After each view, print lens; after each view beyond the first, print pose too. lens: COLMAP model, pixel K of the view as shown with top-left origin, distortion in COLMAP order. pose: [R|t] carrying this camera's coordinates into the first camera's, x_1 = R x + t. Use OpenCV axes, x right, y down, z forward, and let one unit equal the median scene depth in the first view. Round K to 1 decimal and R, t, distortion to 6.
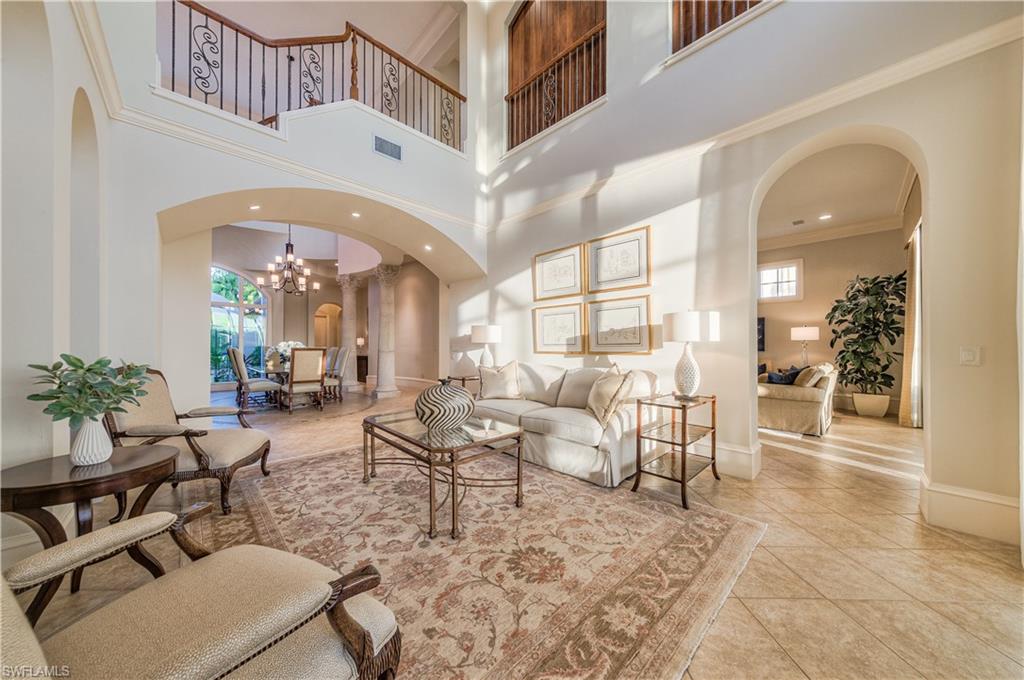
lens RADIAL K [[337.0, 0, 507.6], [0, 337.0, 343.7], [0, 0, 1]] dist [0.005081, 0.000034]
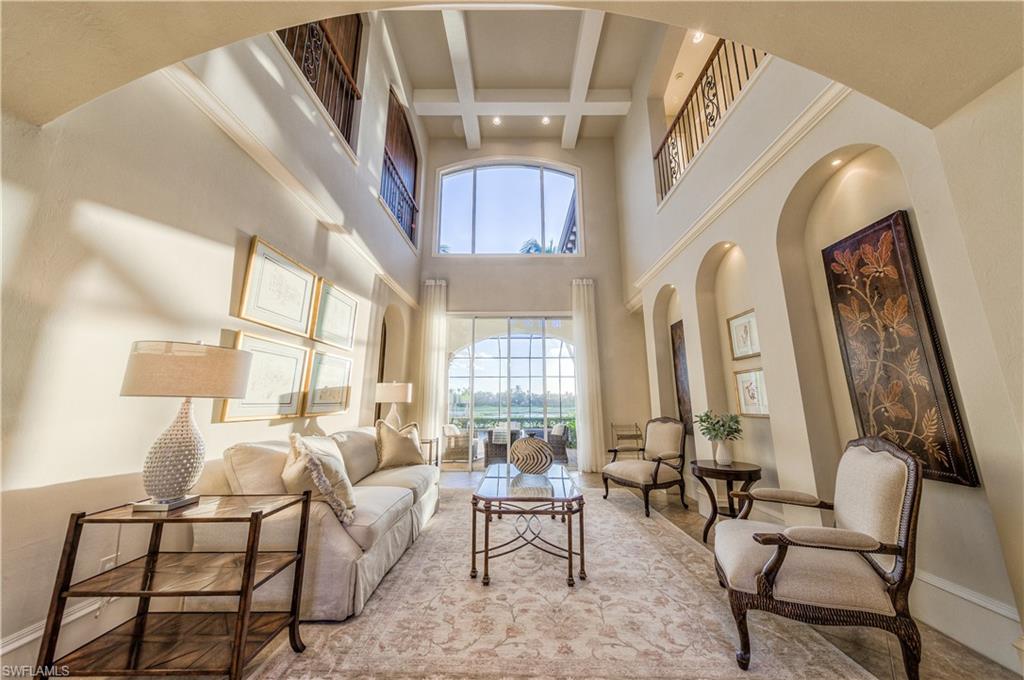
lens RADIAL K [[337.0, 0, 511.5], [0, 337.0, 336.8], [0, 0, 1]] dist [0.005081, 0.000034]
pose [[-0.717678, 0.139339, 0.682293, -0.674841], [-0.001478, 0.979470, -0.201583, 0.006501], [-0.696374, -0.145680, -0.702738, 1.284773]]
